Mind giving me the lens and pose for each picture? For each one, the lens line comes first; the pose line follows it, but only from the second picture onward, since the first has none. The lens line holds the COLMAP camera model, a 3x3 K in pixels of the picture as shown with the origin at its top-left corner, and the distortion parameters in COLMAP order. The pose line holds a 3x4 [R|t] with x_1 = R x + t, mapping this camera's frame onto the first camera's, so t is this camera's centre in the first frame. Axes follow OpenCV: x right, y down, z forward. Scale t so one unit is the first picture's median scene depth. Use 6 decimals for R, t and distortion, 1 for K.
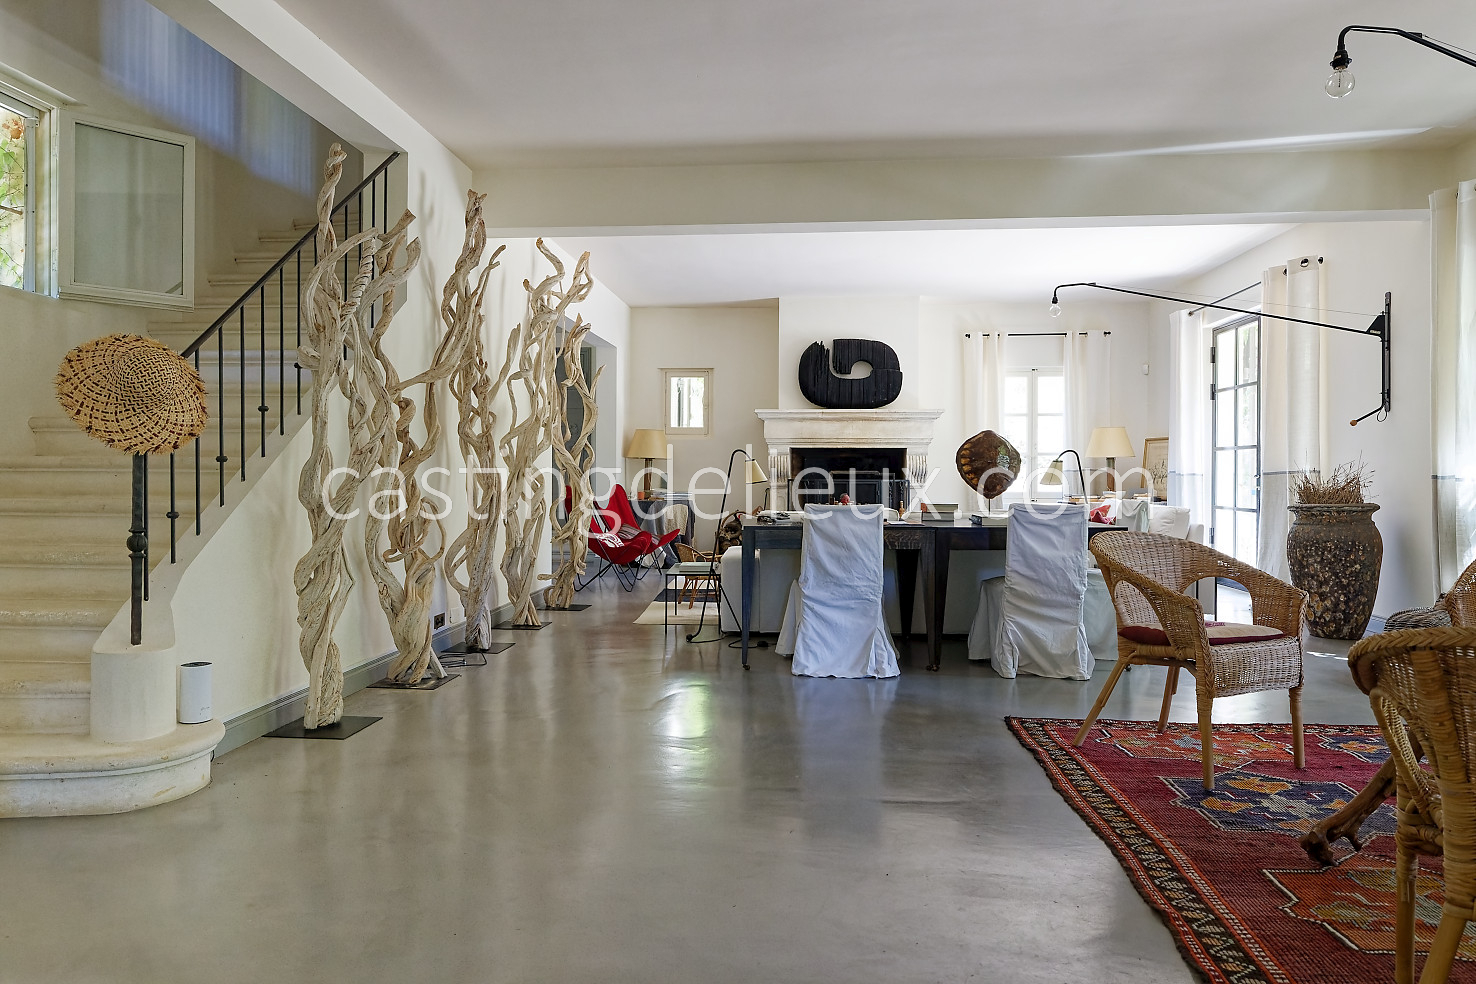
lens RADIAL K [[1002.2, 0, 743.5], [0, 1002.2, 490.9], [0, 0, 1]] dist [0.002704, -0.001110]
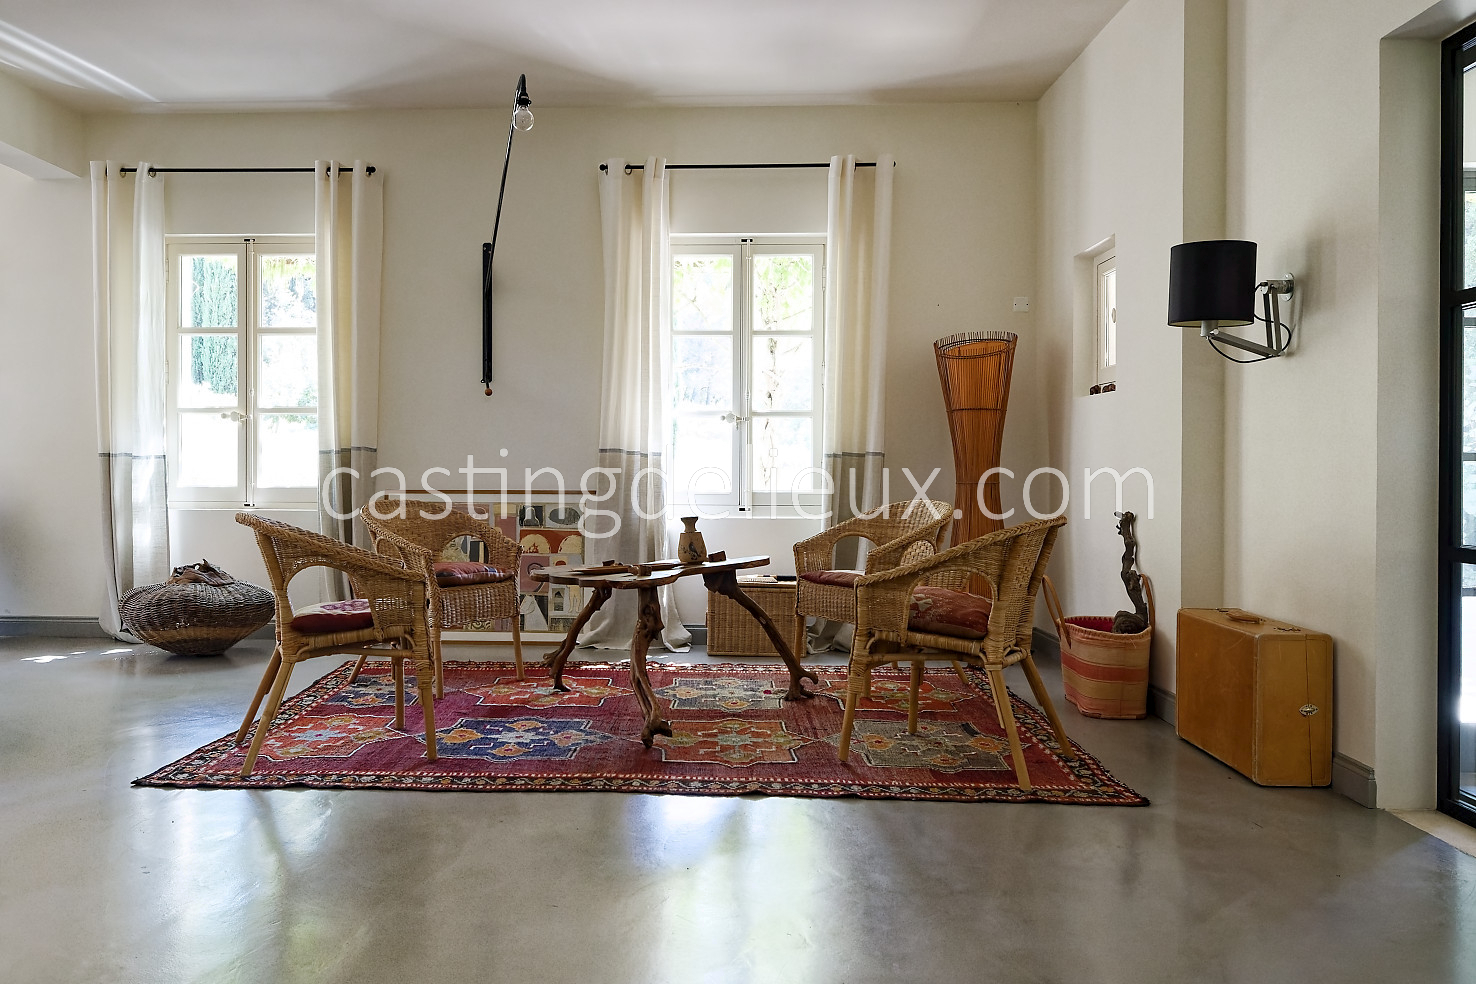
lens RADIAL K [[1002.2, 0, 742.3], [0, 1002.2, 500.3], [0, 0, 1]] dist [0.002704, -0.001110]
pose [[-0.094322, -0.020060, 0.995340, -0.683324], [-0.008935, 0.999774, 0.019303, 0.013446], [-0.995502, -0.007073, -0.094480, 0.899893]]
